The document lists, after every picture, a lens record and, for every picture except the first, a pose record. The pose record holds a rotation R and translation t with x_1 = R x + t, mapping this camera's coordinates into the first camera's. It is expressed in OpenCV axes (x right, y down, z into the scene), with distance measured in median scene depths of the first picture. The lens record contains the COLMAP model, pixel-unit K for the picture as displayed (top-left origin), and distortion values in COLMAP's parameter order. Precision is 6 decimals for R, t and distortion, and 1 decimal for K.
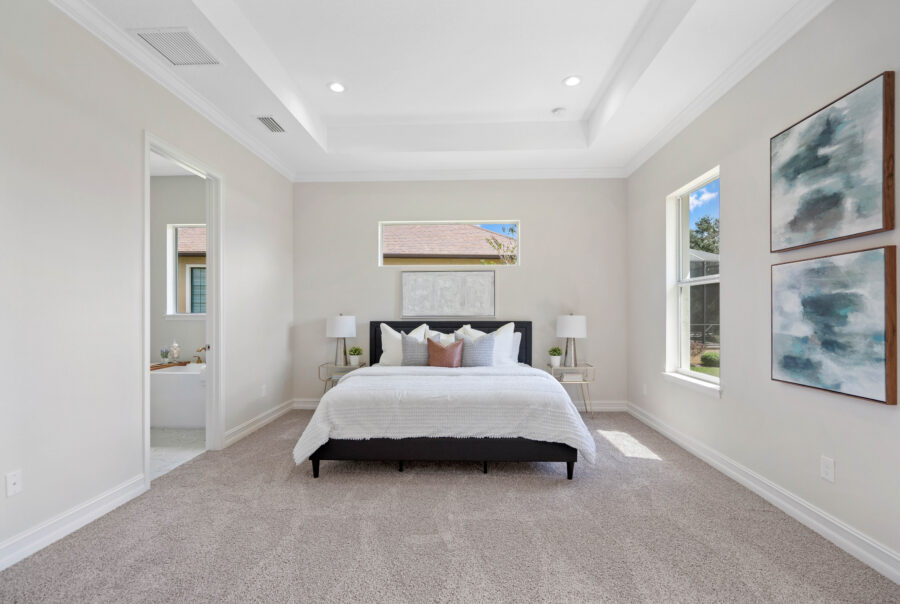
lens RADIAL K [[419.4, 0, 450.0], [0, 419.4, 306.8], [0, 0, 1]] dist [-0.009314, 0.000868]
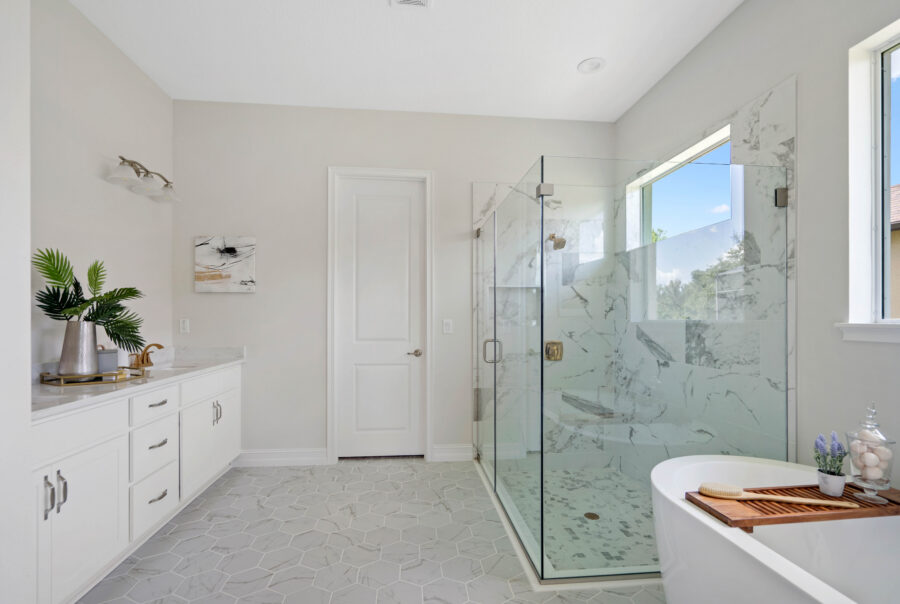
lens RADIAL K [[419.4, 0, 450.6], [0, 419.4, 306.5], [0, 0, 1]] dist [-0.009314, 0.000868]
pose [[0.163942, -0.001816, -0.986468, -0.426270], [0.002825, 0.999995, -0.001371, 0.004197], [0.986466, -0.002562, 0.163947, 0.671118]]
